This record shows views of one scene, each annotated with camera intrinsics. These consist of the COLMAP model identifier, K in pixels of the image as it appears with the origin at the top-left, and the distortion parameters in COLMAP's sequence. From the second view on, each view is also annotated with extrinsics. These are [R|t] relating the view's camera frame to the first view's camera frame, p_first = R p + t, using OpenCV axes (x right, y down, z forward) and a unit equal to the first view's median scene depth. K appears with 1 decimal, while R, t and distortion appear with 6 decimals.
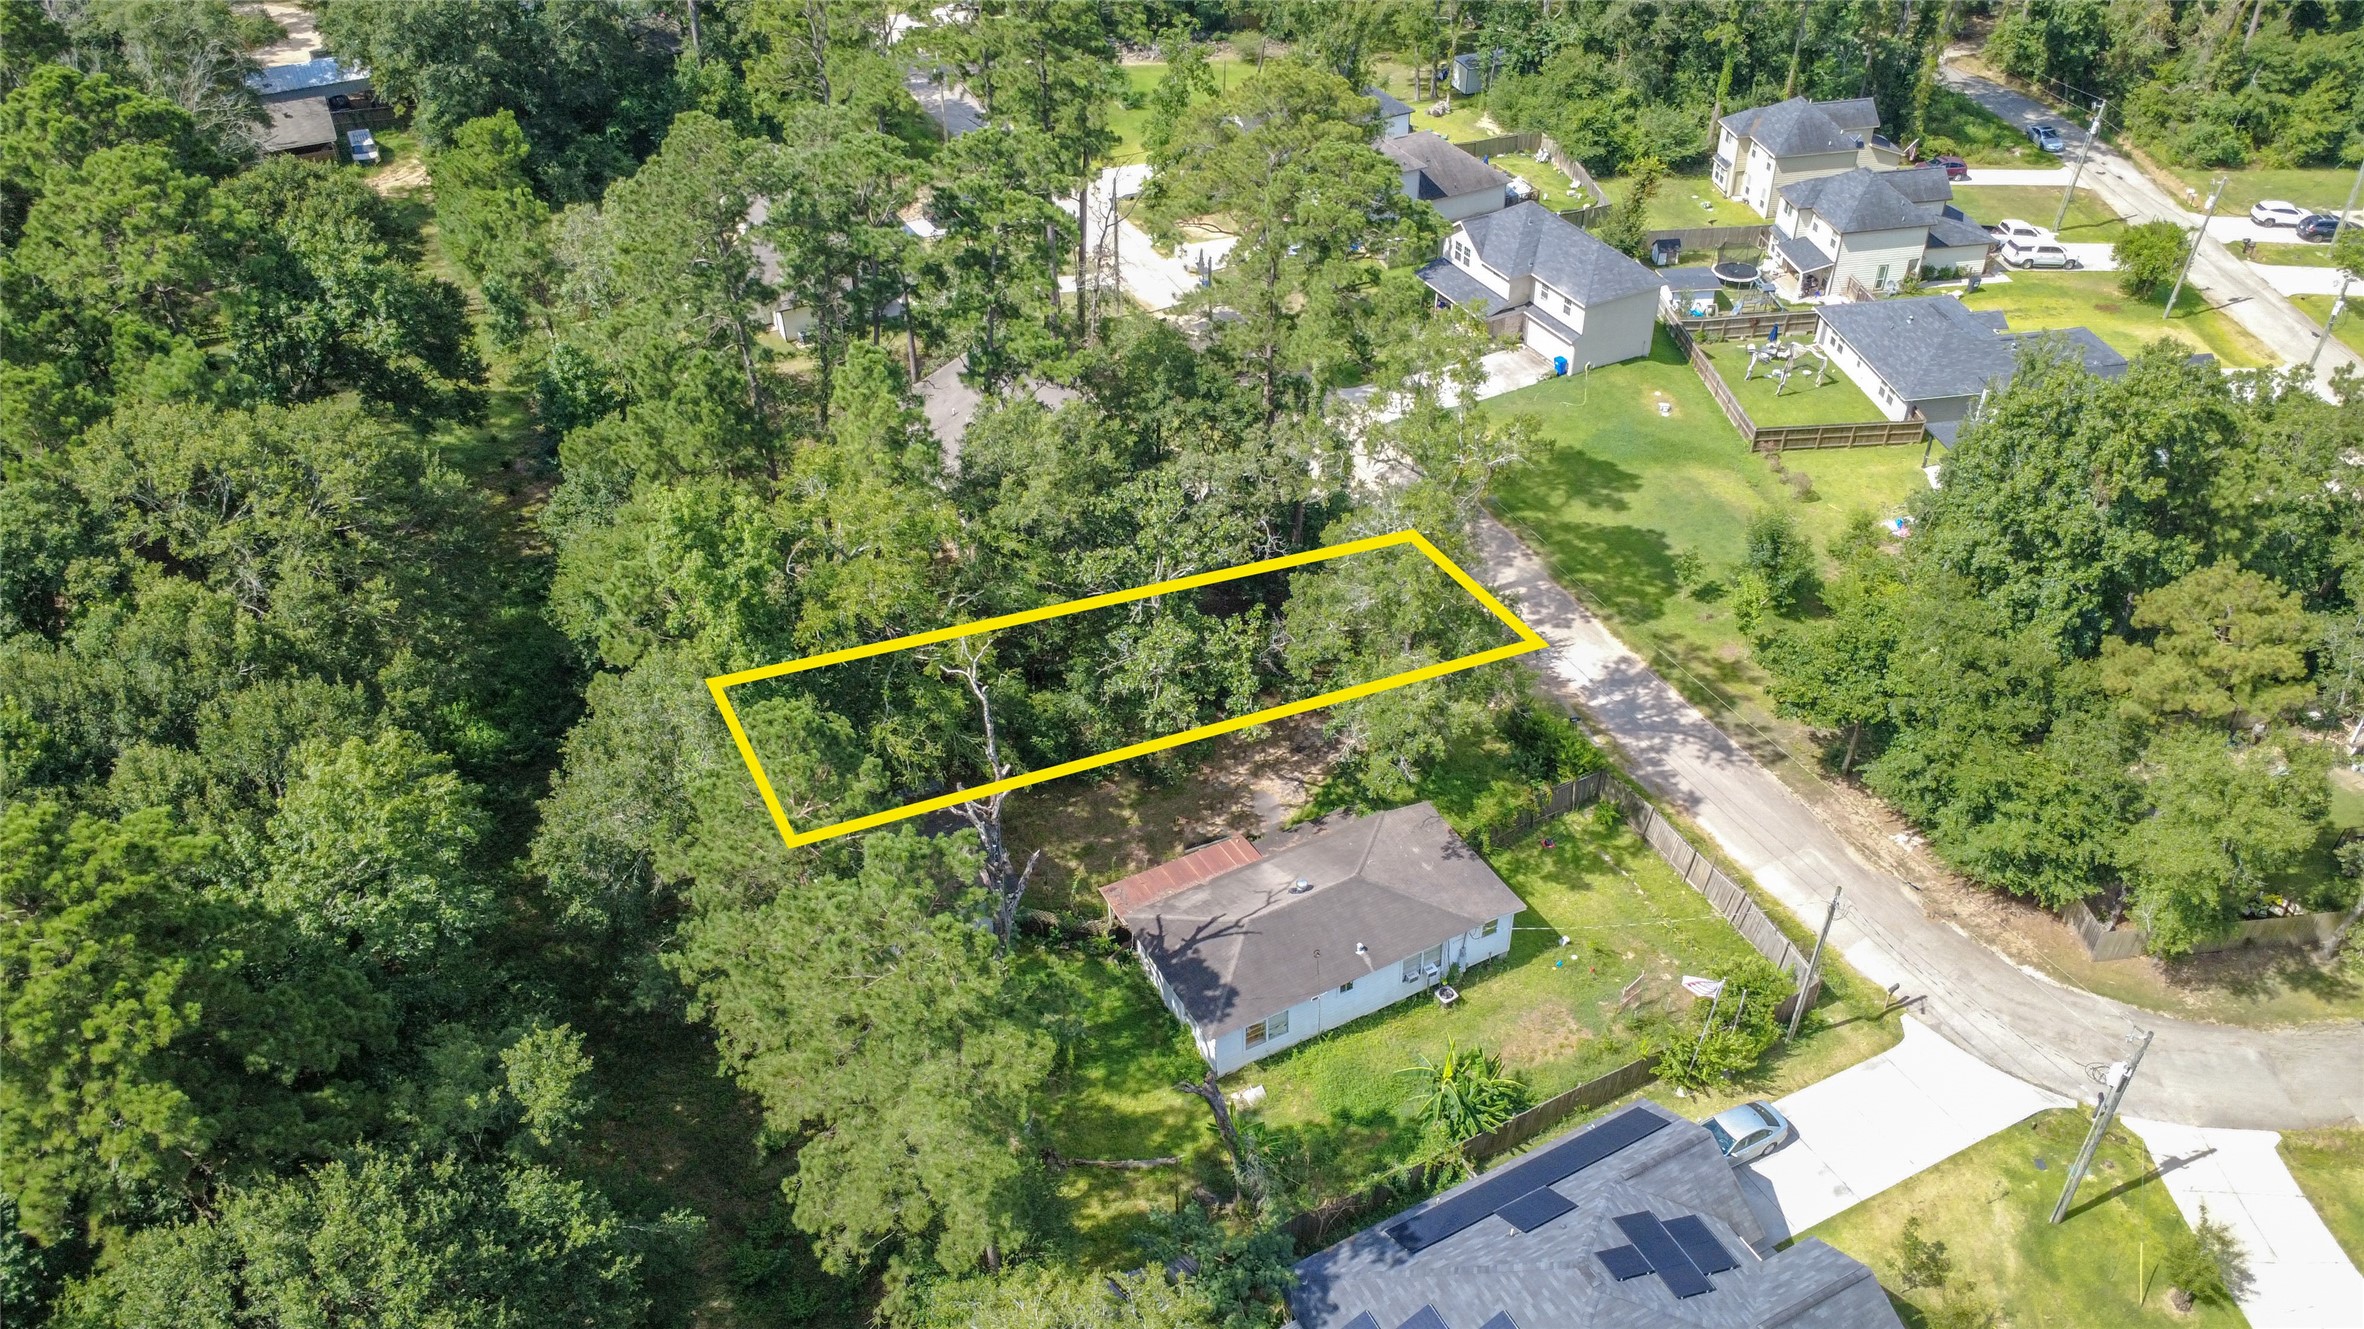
lens RADIAL K [[1722.8, 0, 1182.0], [0, 1722.8, 664.5], [0, 0, 1]] dist [0.000394, 0.001025]
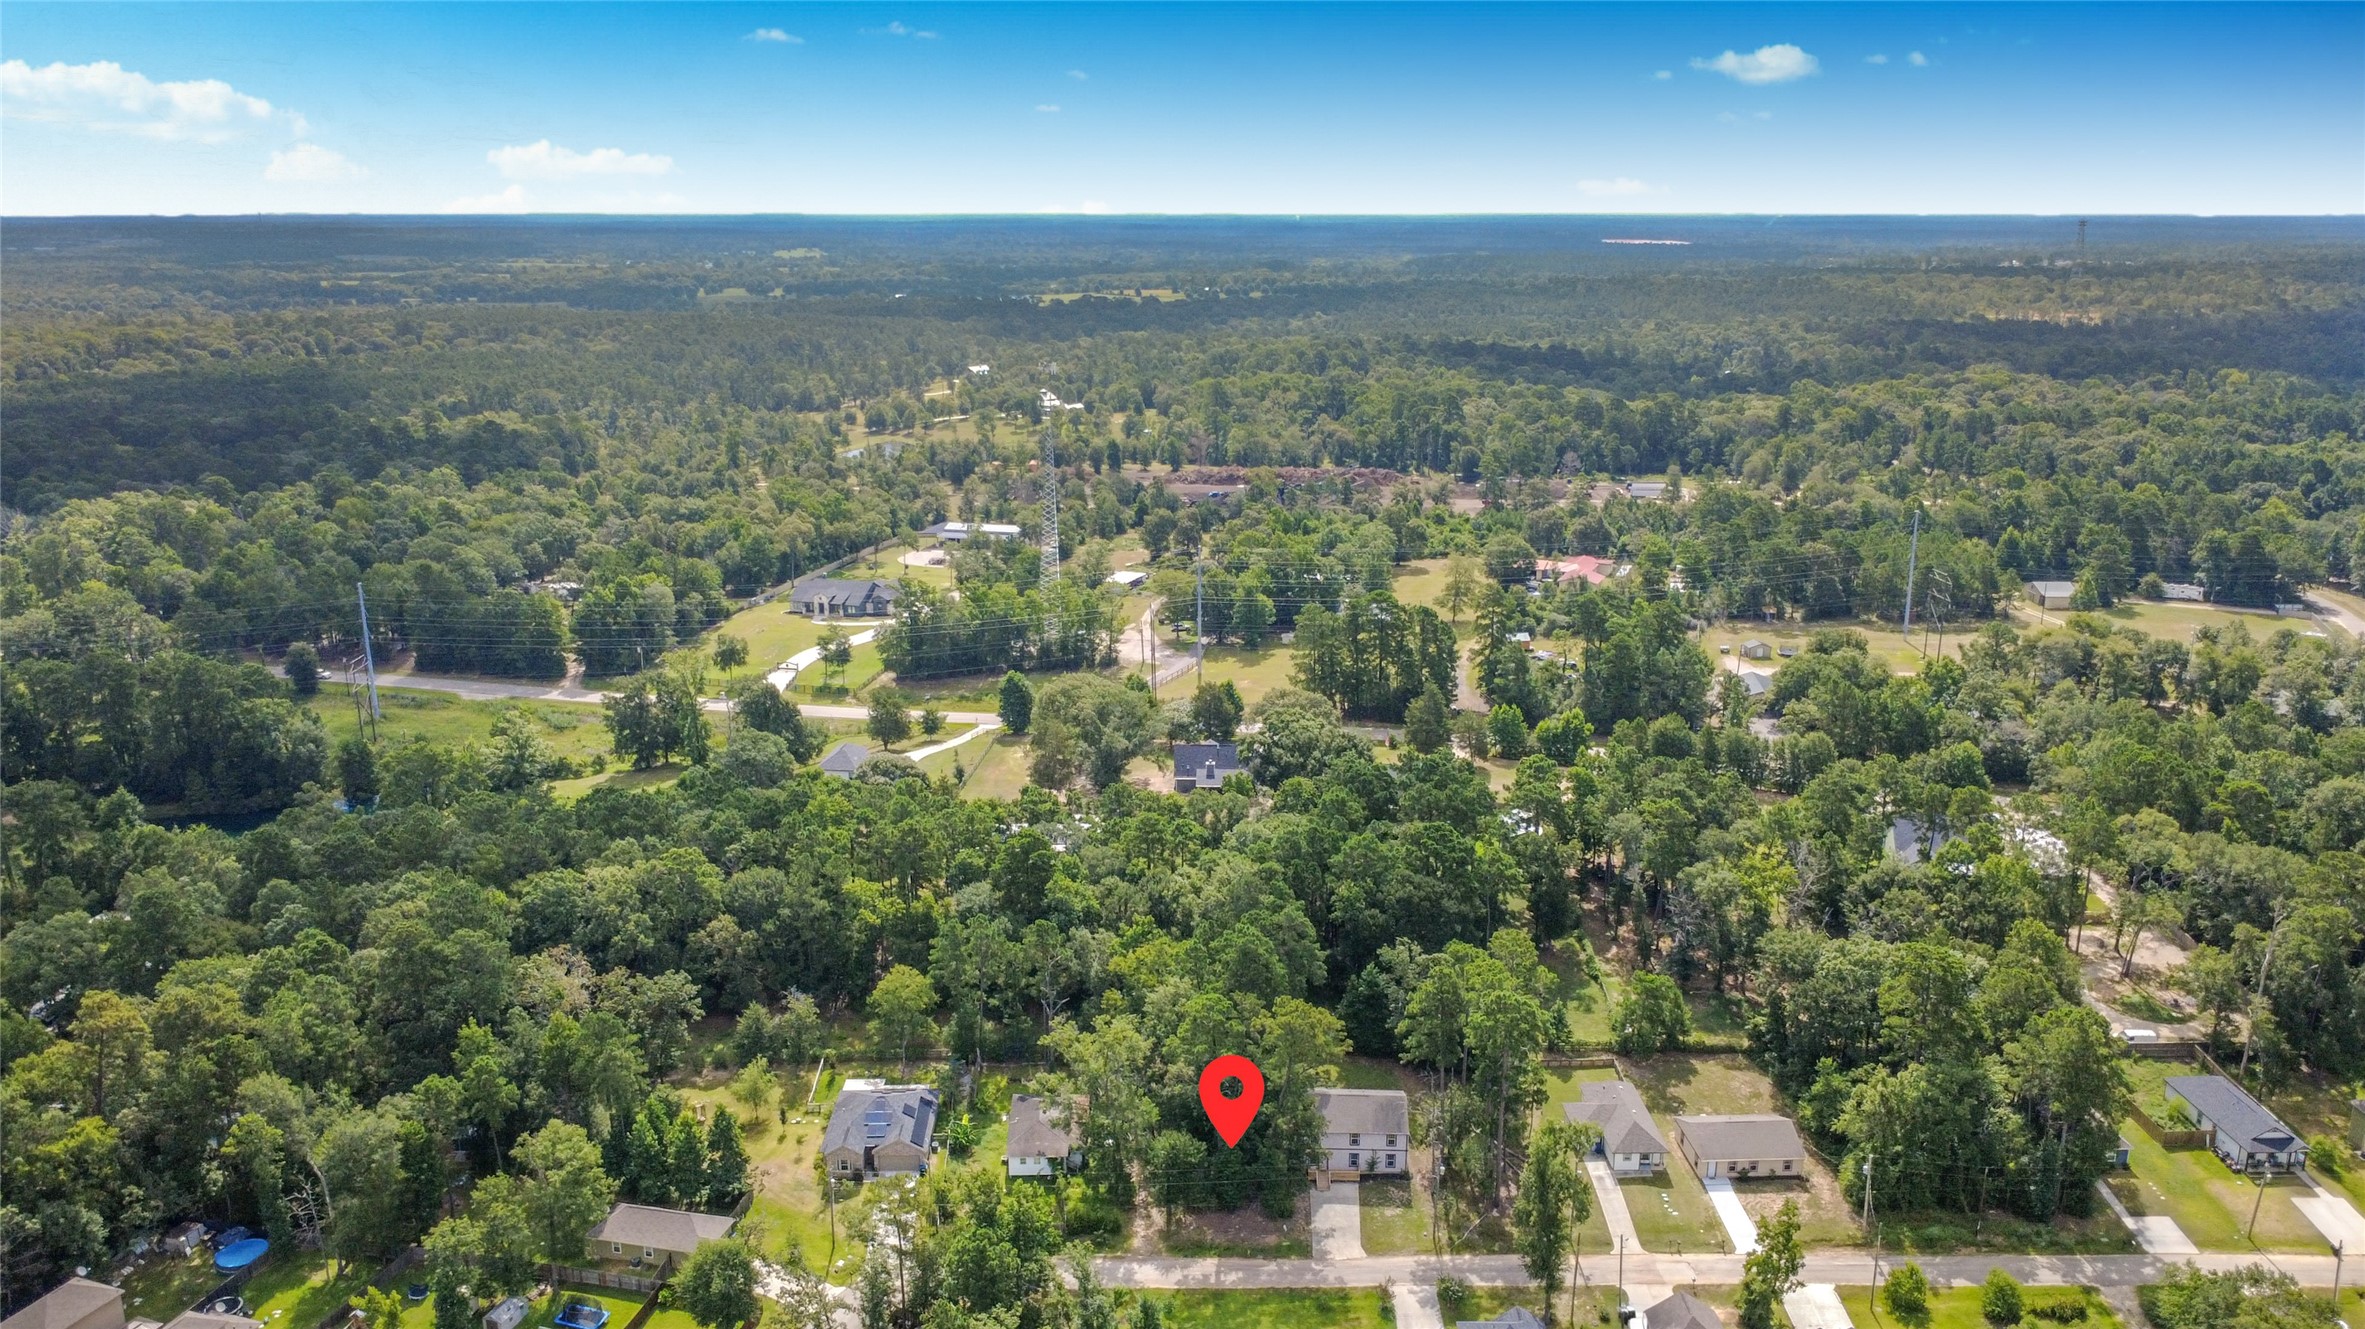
lens RADIAL K [[1764.7, 0, 1178.4], [0, 1764.7, 666.1], [0, 0, 1]] dist [-0.002071, 0.004979]
pose [[-0.439675, 0.255195, -0.861140, 1.551599], [-0.537240, 0.693624, 0.479853, -1.292018], [0.719763, 0.673618, -0.167868, 0.736120]]
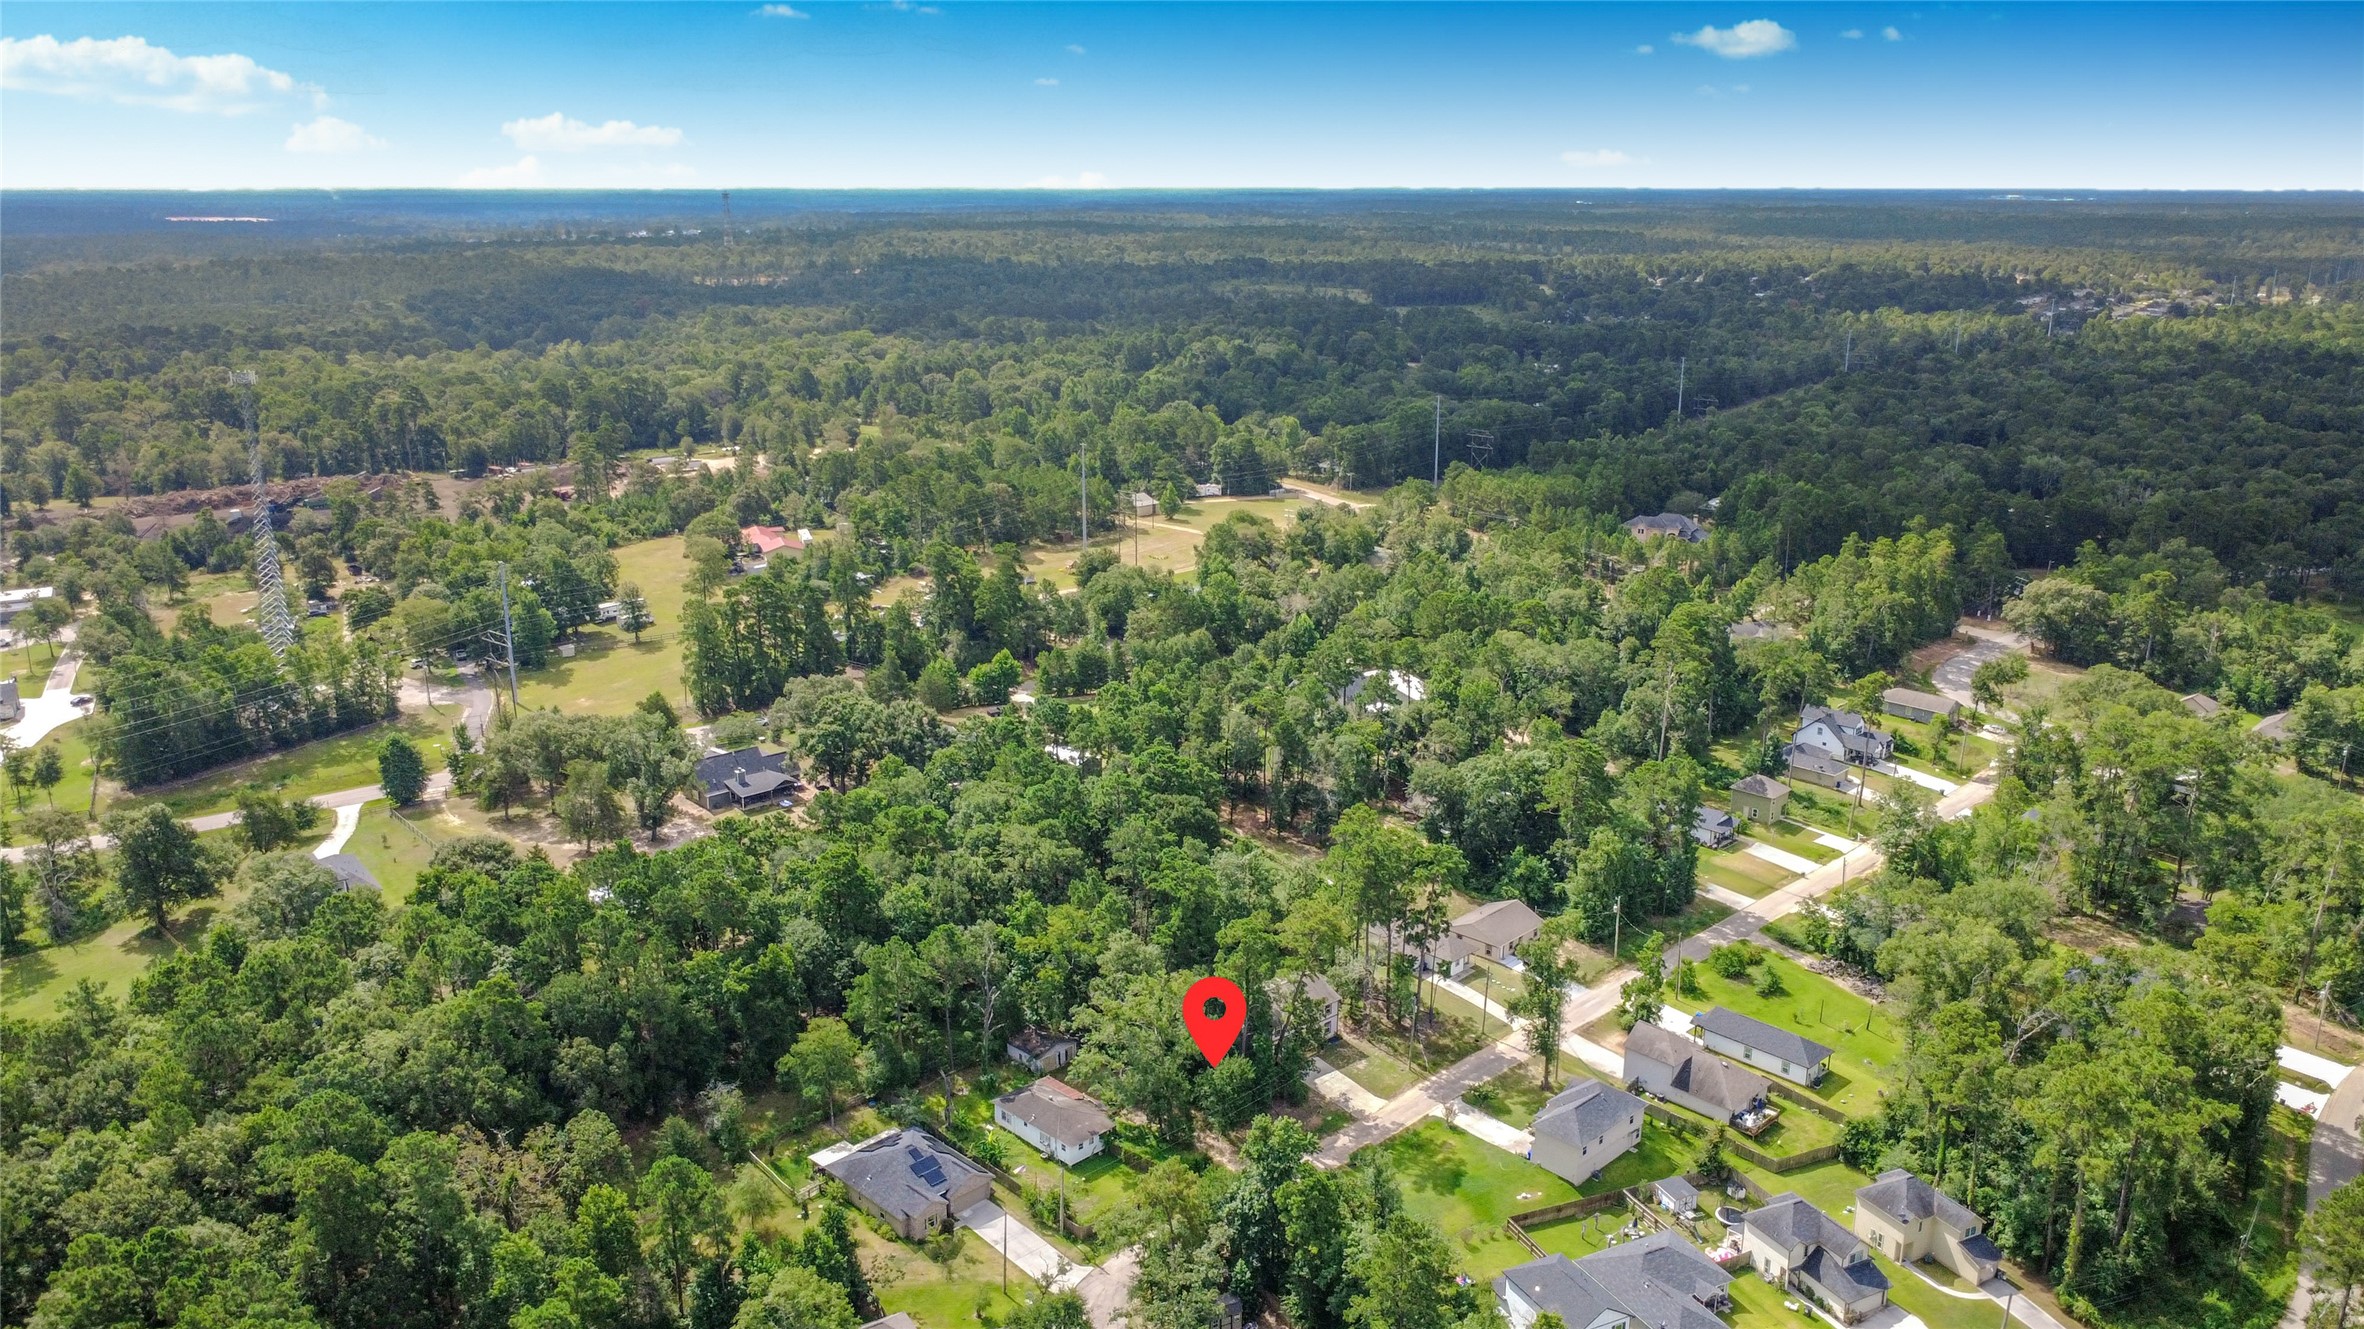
lens RADIAL K [[1764.0, 0, 1177.9], [0, 1764.0, 666.1], [0, 0, 1]] dist [-0.002071, 0.004979]
pose [[0.299107, 0.282172, -0.911545, 1.728541], [-0.588315, 0.806645, 0.056655, -0.497661], [0.751279, 0.519330, 0.407279, -0.305213]]
